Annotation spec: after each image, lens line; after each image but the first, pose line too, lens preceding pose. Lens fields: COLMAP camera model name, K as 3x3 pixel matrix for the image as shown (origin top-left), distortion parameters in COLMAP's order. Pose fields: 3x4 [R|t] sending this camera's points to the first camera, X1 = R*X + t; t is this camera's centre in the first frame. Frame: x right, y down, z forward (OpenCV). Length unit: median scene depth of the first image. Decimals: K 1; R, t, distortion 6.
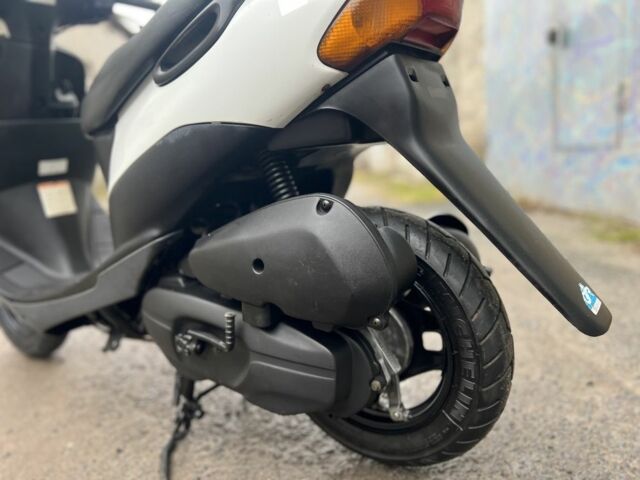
lens RADIAL K [[521.1, 0, 320.0], [0, 521.1, 240.0], [0, 0, 1]] dist [0.052521, -0.093995]
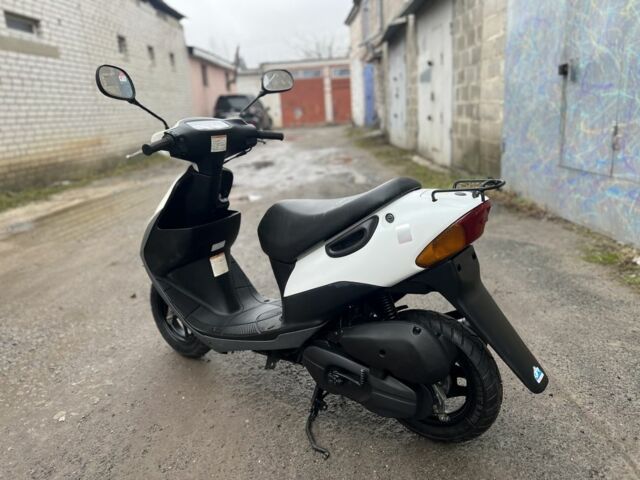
lens RADIAL K [[521.1, 0, 320.0], [0, 521.1, 240.0], [0, 0, 1]] dist [0.052521, -0.093995]
pose [[0.999542, 0.020496, -0.022269, -0.263877], [-0.018478, 0.996006, 0.087351, -0.464561], [0.023971, -0.086900, 0.995929, -0.858535]]
